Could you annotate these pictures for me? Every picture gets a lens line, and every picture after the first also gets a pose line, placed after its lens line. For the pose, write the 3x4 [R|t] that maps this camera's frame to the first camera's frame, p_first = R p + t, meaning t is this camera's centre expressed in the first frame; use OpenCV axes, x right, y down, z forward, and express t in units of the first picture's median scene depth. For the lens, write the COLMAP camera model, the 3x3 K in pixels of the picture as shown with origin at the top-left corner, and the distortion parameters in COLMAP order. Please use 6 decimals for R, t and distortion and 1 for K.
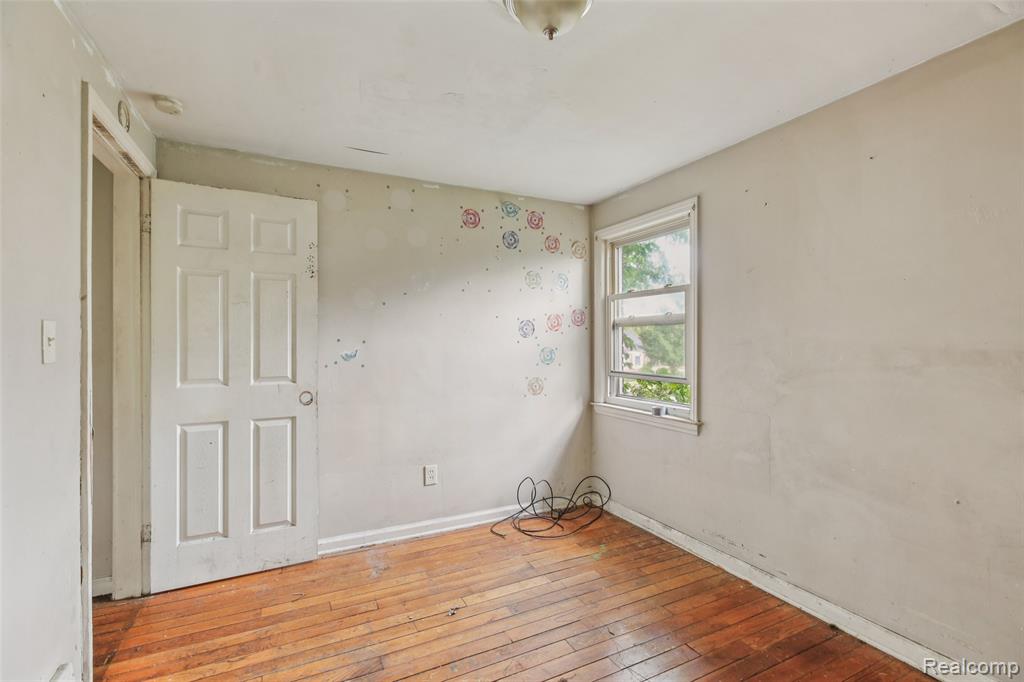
lens RADIAL K [[466.4, 0, 518.7], [0, 466.4, 339.8], [0, 0, 1]] dist [-0.001300, 0.000005]
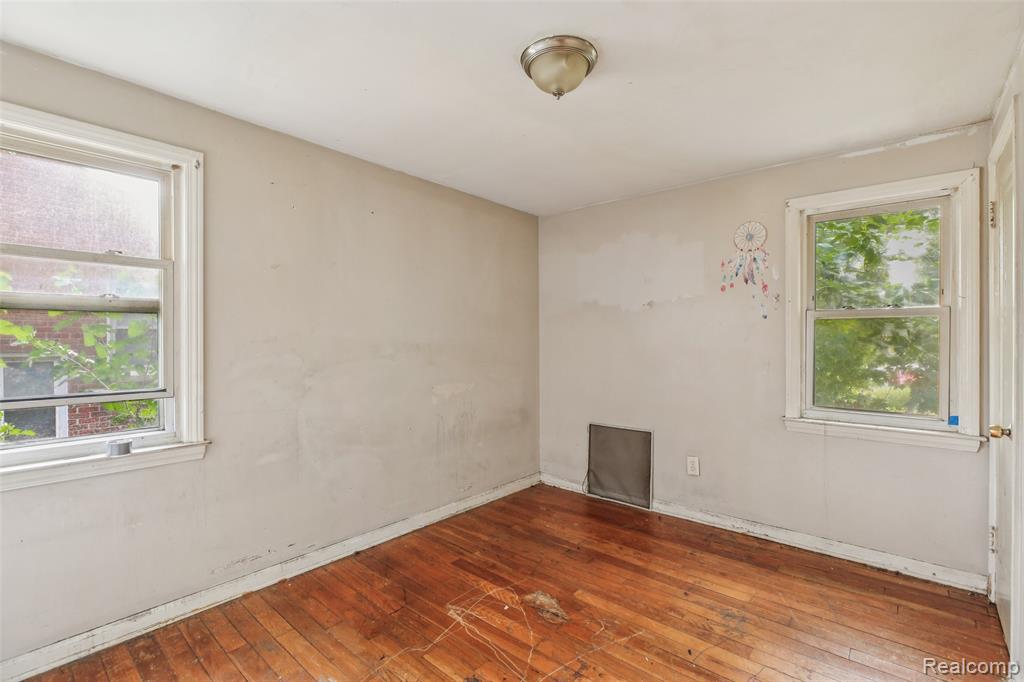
lens RADIAL K [[466.4, 0, 518.7], [0, 466.4, 339.8], [0, 0, 1]] dist [-0.001300, 0.000005]
pose [[-0.380656, -0.004116, 0.924707, -0.533554], [-0.008220, 0.999966, 0.001068, 0.000341], [-0.924680, -0.007195, -0.380677, 0.789461]]
